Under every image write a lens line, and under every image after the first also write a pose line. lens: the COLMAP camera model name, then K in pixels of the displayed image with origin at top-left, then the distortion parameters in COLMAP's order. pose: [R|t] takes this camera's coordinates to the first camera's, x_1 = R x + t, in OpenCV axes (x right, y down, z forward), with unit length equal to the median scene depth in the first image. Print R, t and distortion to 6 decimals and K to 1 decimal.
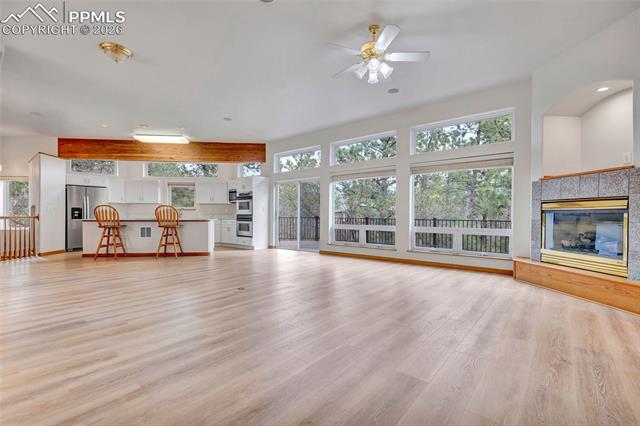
lens RADIAL K [[300.6, 0, 326.5], [0, 300.6, 214.9], [0, 0, 1]] dist [0.013246, -0.000781]
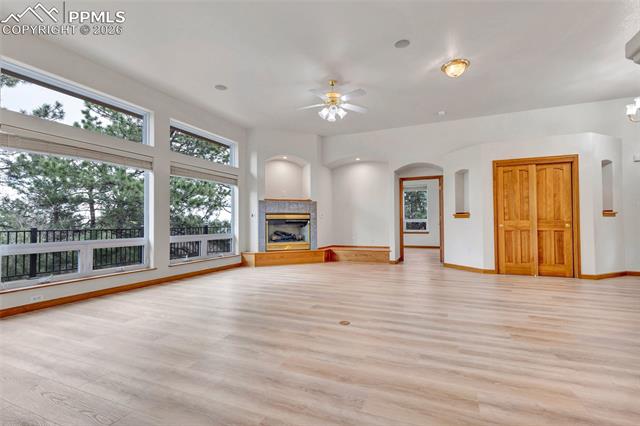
lens RADIAL K [[300.6, 0, 323.6], [0, 300.6, 219.1], [0, 0, 1]] dist [0.013246, -0.000781]
pose [[-0.304730, 0.020808, 0.952211, -0.709390], [0.017622, 0.999713, -0.016206, 0.012057], [-0.952276, 0.011841, -0.305010, 0.942590]]
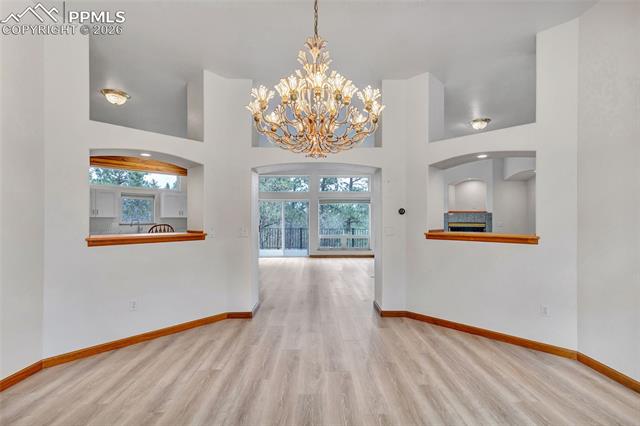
lens RADIAL K [[300.6, 0, 320.6], [0, 300.6, 216.7], [0, 0, 1]] dist [0.013246, -0.000781]
pose [[0.741434, 0.007571, 0.670984, -1.235008], [0.002122, 0.999905, -0.013627, -0.047188], [-0.671023, 0.011527, 0.741347, -0.042271]]
